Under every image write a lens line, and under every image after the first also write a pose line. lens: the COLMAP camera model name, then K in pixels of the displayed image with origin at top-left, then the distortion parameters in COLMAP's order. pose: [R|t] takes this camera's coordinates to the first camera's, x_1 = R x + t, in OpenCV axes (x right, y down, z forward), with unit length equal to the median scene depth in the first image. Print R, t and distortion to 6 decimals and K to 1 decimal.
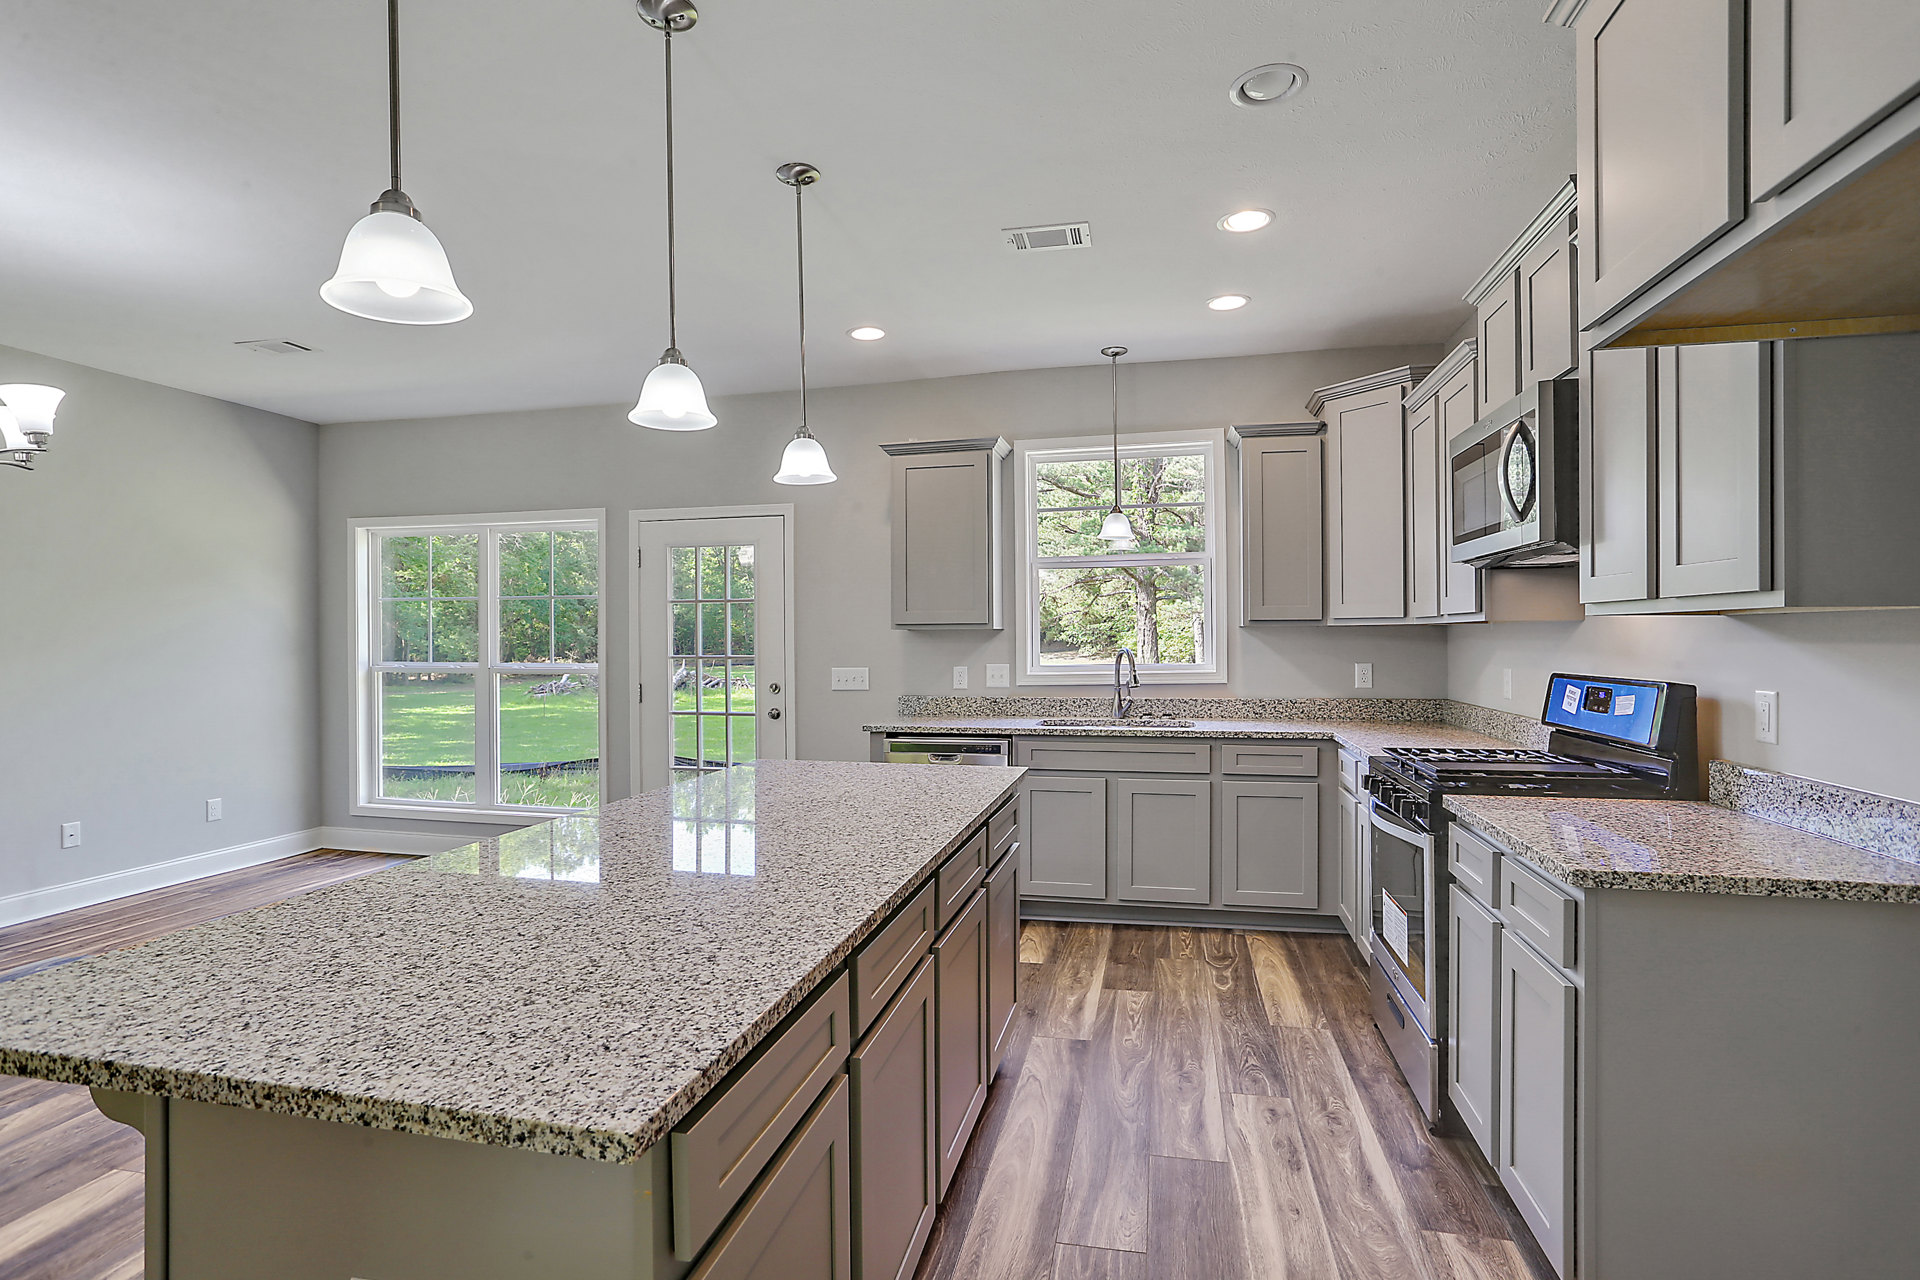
lens RADIAL K [[930.0, 0, 971.2], [0, 930.0, 640.0], [0, 0, 1]] dist [-0.045825, 0.017492]
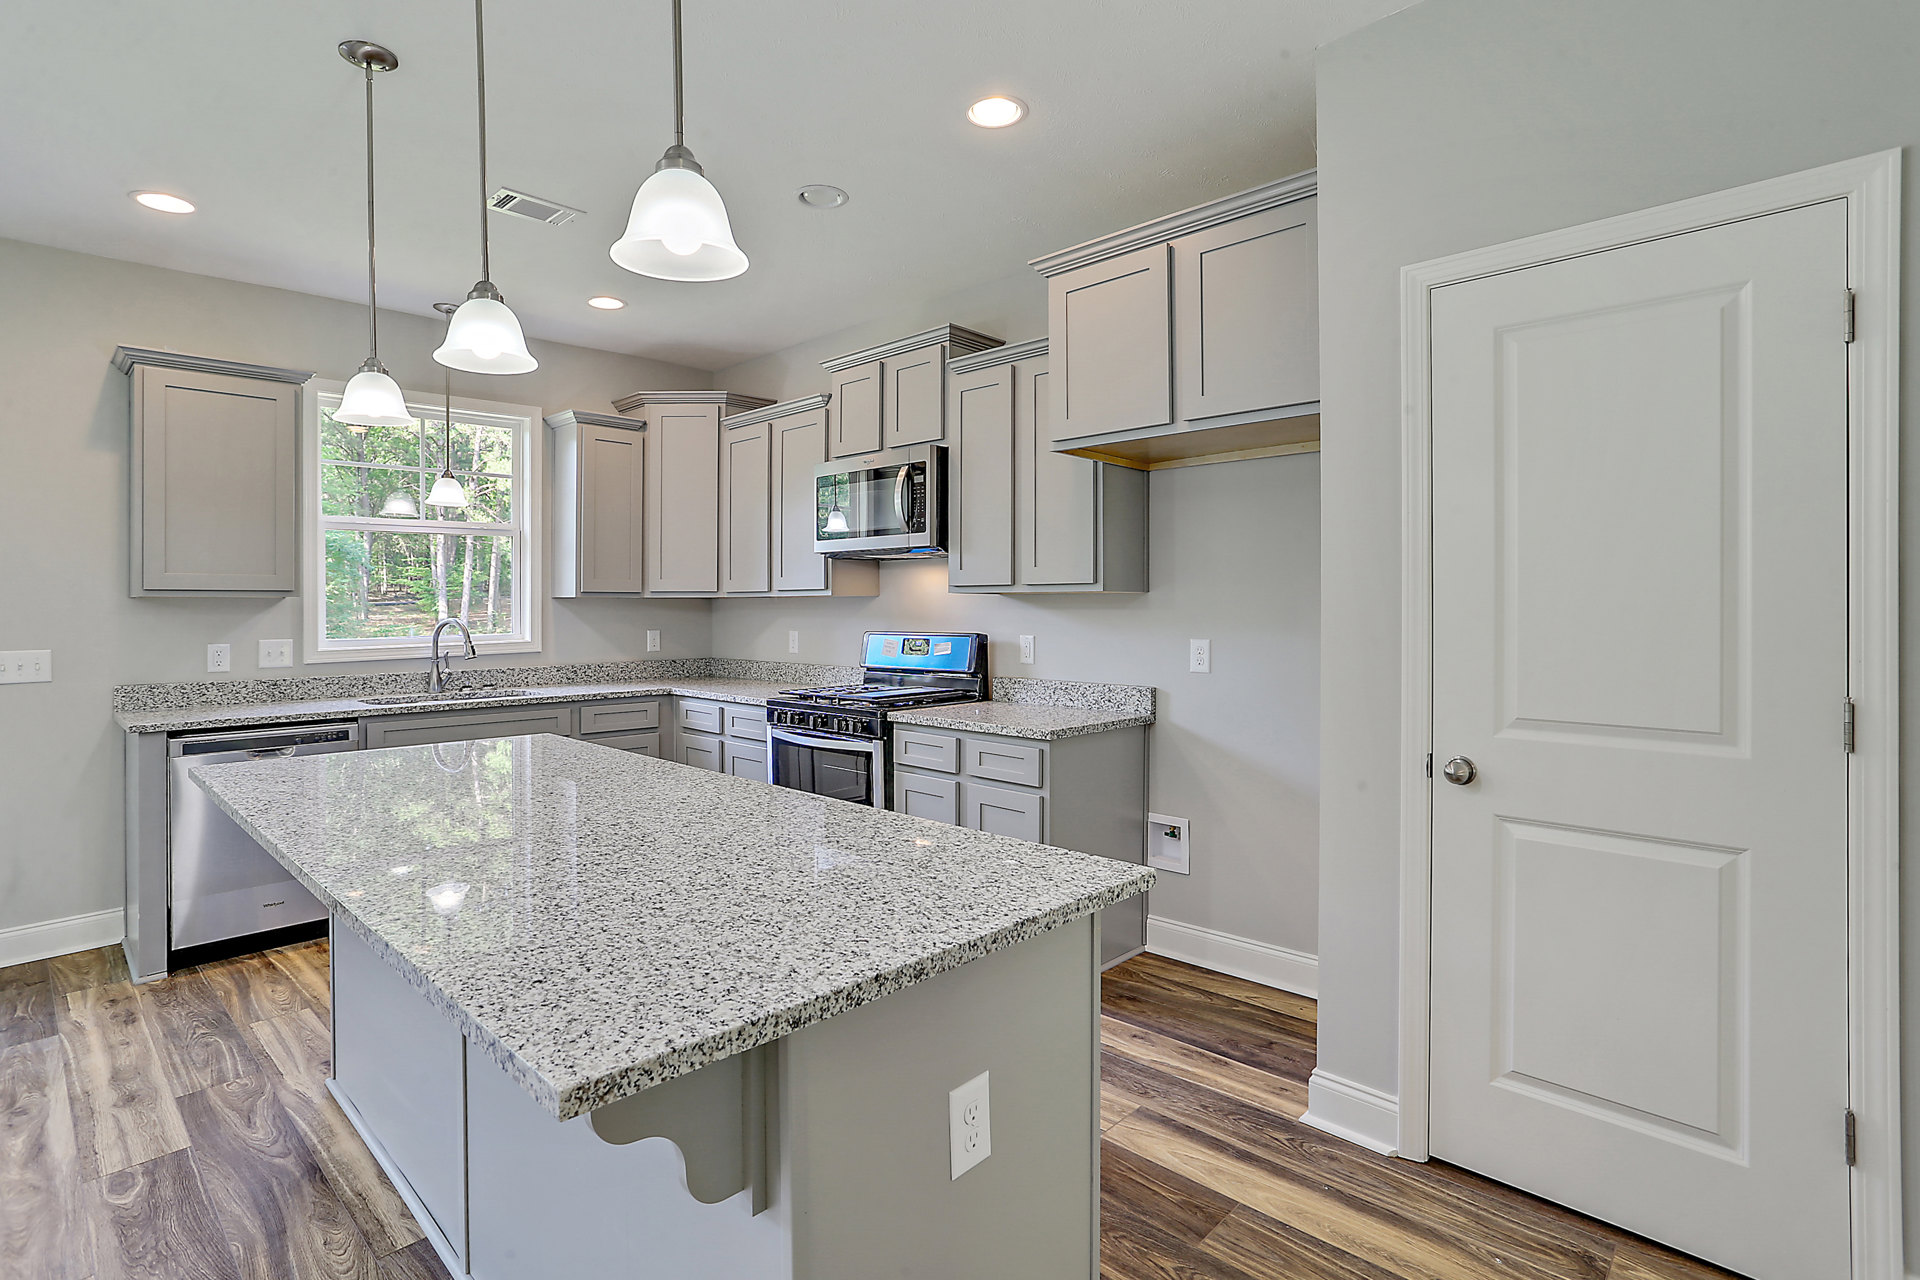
lens RADIAL K [[930.0, 0, 951.2], [0, 930.0, 601.4], [0, 0, 1]] dist [-0.045825, 0.017492]
pose [[0.528541, 0.007788, 0.848872, -0.407689], [0.001853, 0.999945, -0.010328, 0.002097], [-0.848906, 0.007032, 0.528497, 0.065624]]
